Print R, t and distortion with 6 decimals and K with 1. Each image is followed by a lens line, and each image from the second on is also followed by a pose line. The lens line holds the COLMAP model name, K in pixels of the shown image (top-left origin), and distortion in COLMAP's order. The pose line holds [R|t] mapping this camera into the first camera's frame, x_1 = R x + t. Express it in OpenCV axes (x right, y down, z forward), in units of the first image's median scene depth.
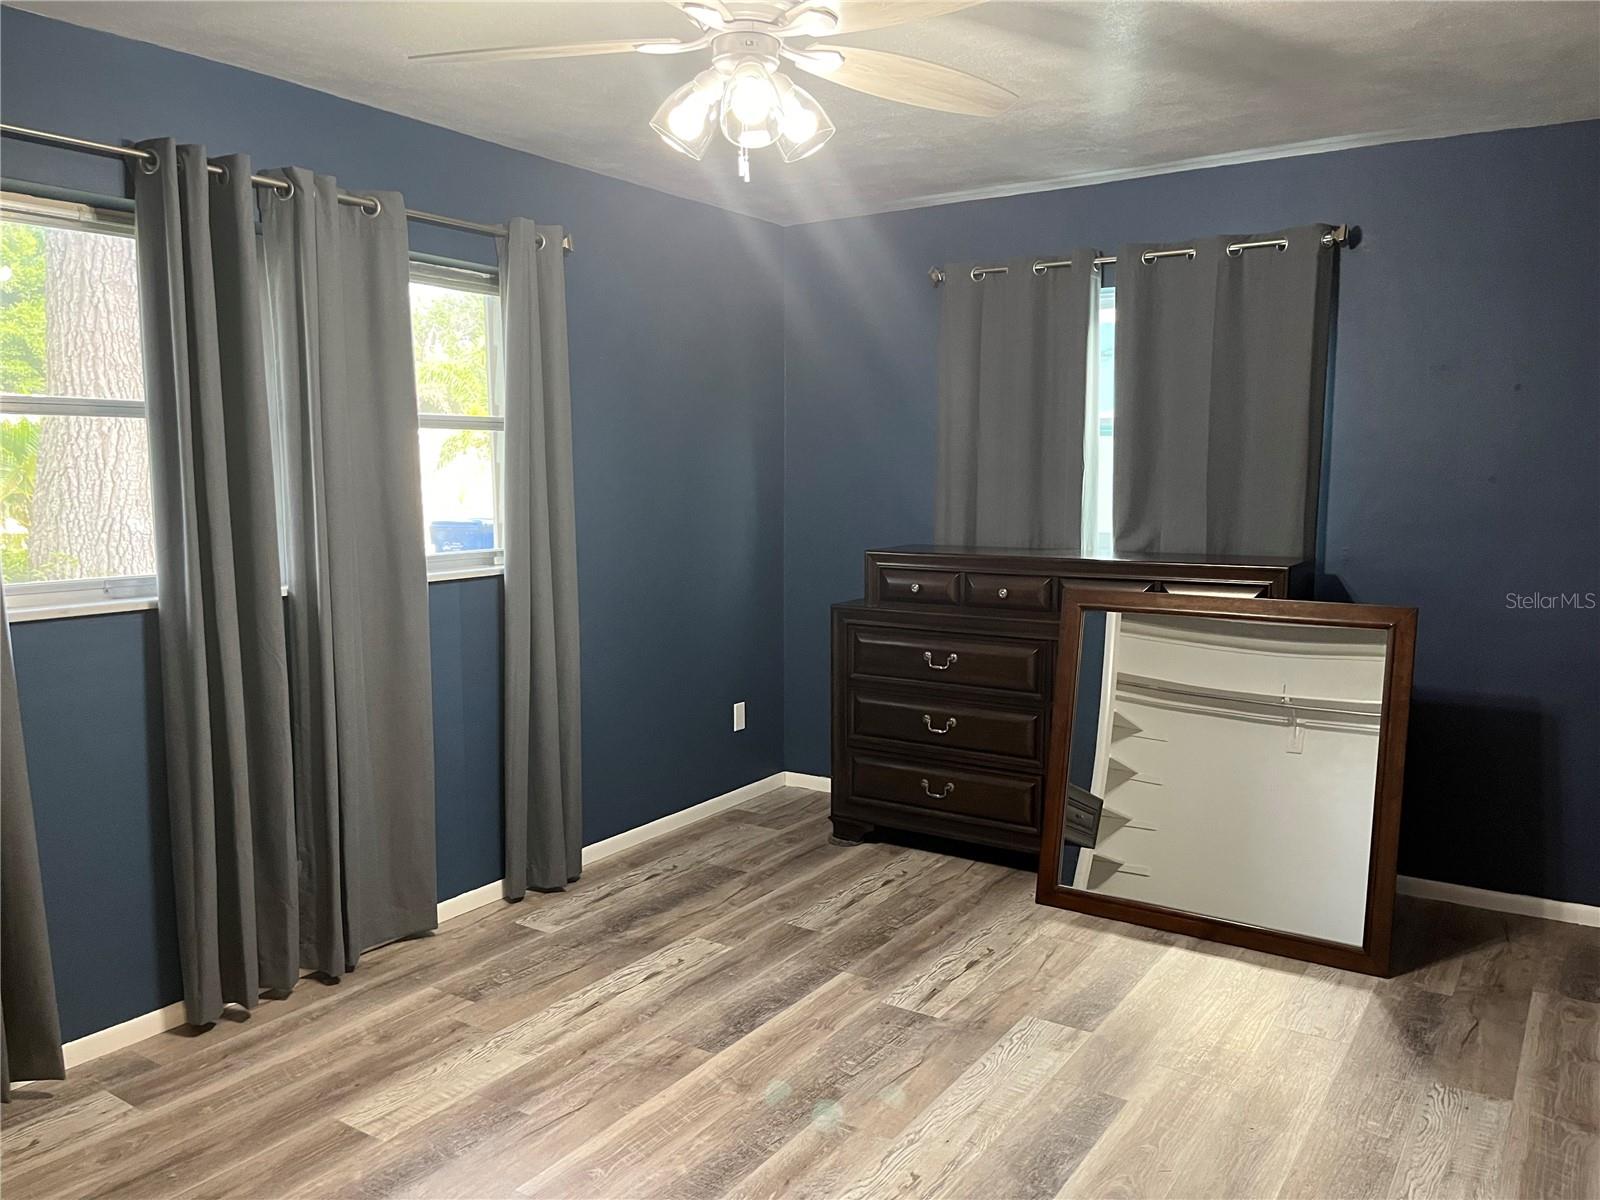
lens RADIAL K [[1204.2, 0, 795.0], [0, 1204.2, 623.7], [0, 0, 1]] dist [0.075870, -0.102861]
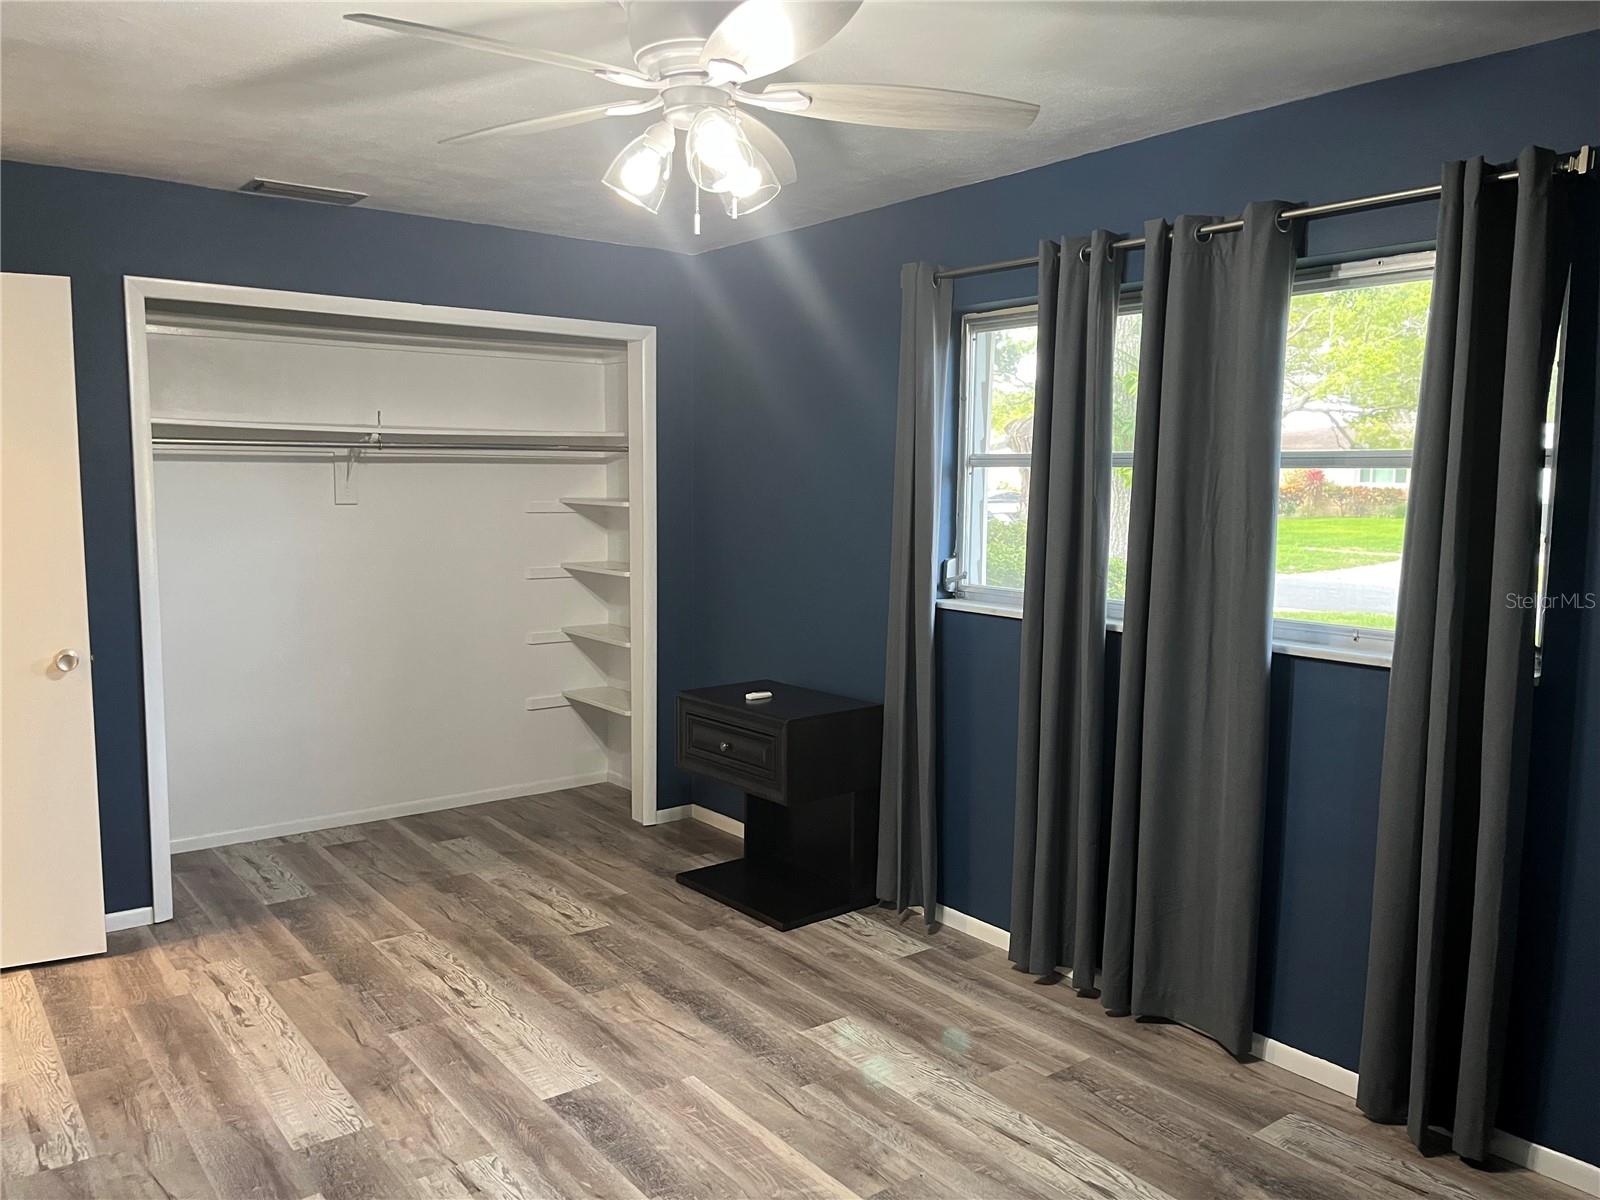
lens RADIAL K [[1204.2, 0, 795.0], [0, 1204.2, 623.7], [0, 0, 1]] dist [0.075870, -0.102861]
pose [[-0.306229, 0.113527, -0.945164, 0.679700], [-0.140773, 0.976547, 0.162906, -0.165066], [0.941492, 0.182940, -0.283065, 1.069363]]
